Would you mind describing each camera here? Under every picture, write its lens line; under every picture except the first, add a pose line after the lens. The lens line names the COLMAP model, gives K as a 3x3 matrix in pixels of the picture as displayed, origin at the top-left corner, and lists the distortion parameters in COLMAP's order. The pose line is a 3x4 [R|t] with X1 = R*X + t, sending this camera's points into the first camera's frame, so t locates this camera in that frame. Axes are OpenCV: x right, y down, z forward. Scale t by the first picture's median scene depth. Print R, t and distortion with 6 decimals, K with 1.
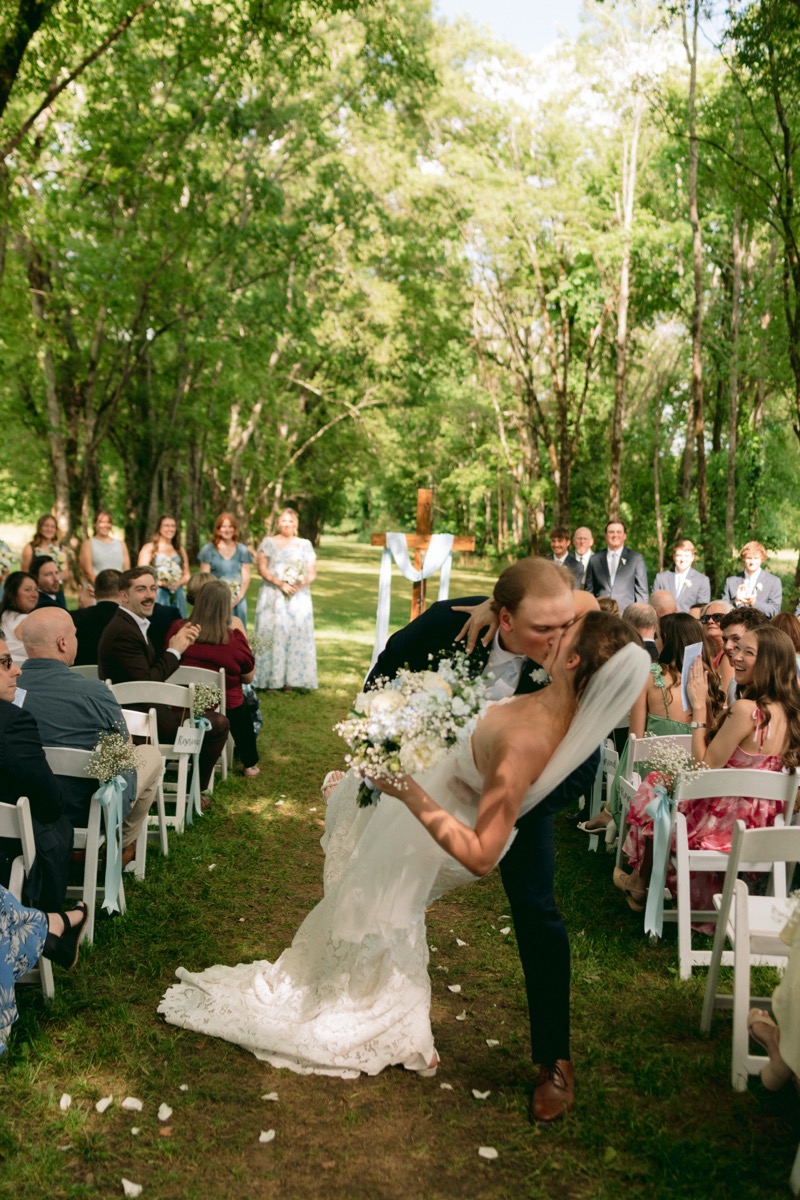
lens RADIAL K [[1198.7, 0, 396.4], [0, 1198.7, 601.6], [0, 0, 1]] dist [-0.044945, 0.000000]
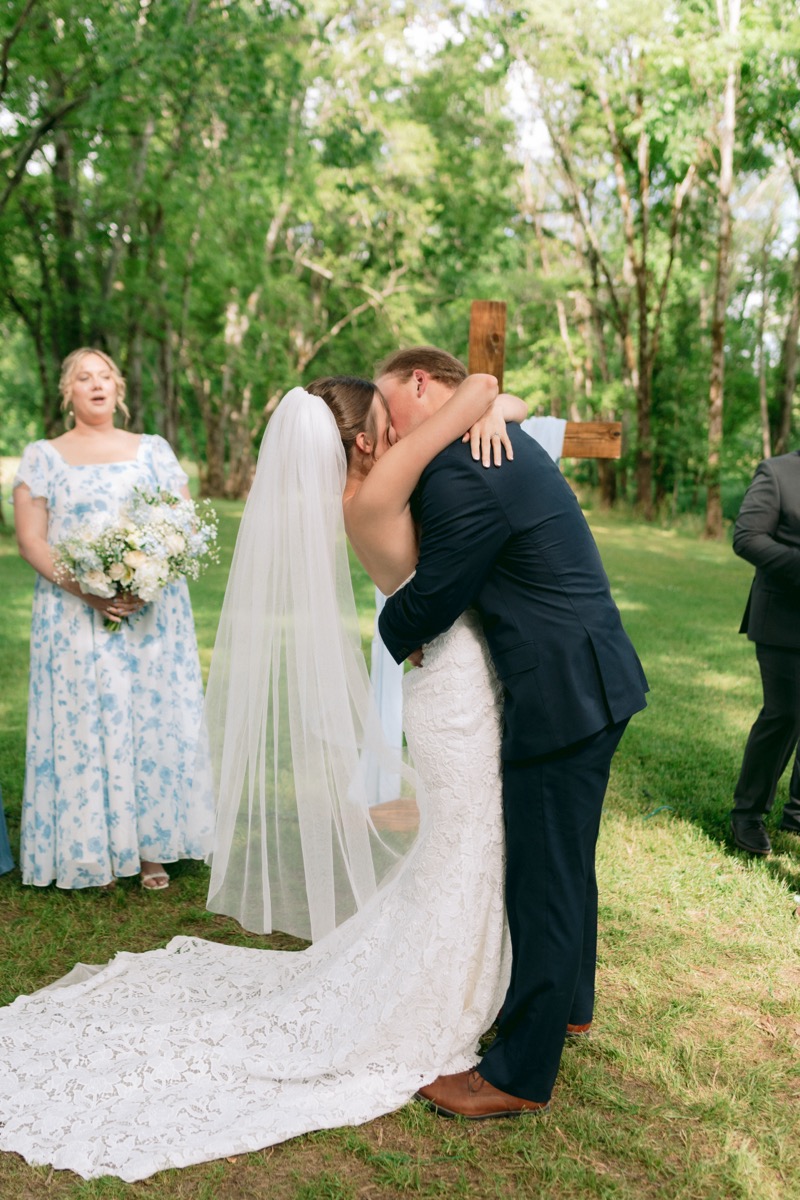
lens RADIAL K [[1198.7, 0, 405.9], [0, 1198.7, 602.8], [0, 0, 1]] dist [-0.044945, 0.000000]
pose [[0.999406, -0.019874, -0.028147, 0.002731], [0.021566, 0.997896, 0.061139, -0.007561], [0.026873, -0.061709, 0.997732, 0.205213]]
